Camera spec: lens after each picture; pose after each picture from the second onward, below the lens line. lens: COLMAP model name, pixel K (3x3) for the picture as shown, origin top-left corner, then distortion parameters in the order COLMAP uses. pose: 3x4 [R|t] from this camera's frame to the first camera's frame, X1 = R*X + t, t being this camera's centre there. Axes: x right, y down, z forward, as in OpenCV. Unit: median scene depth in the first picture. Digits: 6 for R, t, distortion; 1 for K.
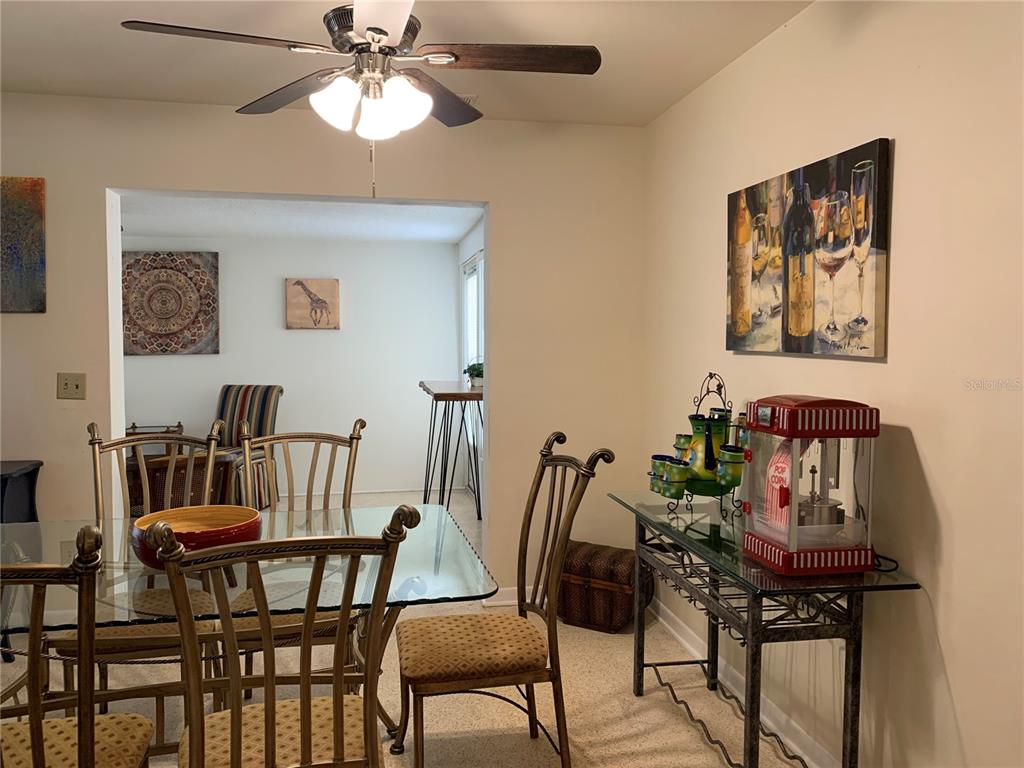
lens RADIAL K [[768.9, 0, 511.2], [0, 768.9, 379.1], [0, 0, 1]] dist [0.031307, -0.060195]
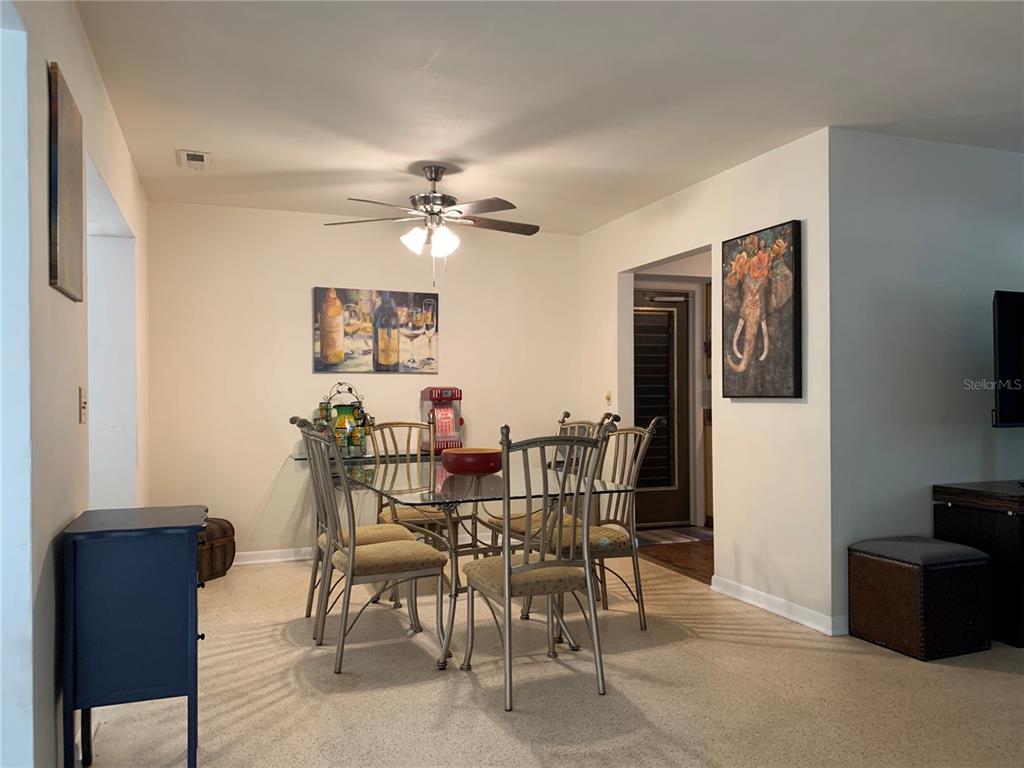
lens RADIAL K [[768.9, 0, 511.4], [0, 768.9, 386.7], [0, 0, 1]] dist [0.031307, -0.060195]
pose [[-0.168881, 0.004186, 0.985628, -1.989992], [0.057765, 0.998314, 0.005657, 0.018971], [-0.983942, 0.057890, -0.168838, 1.065766]]
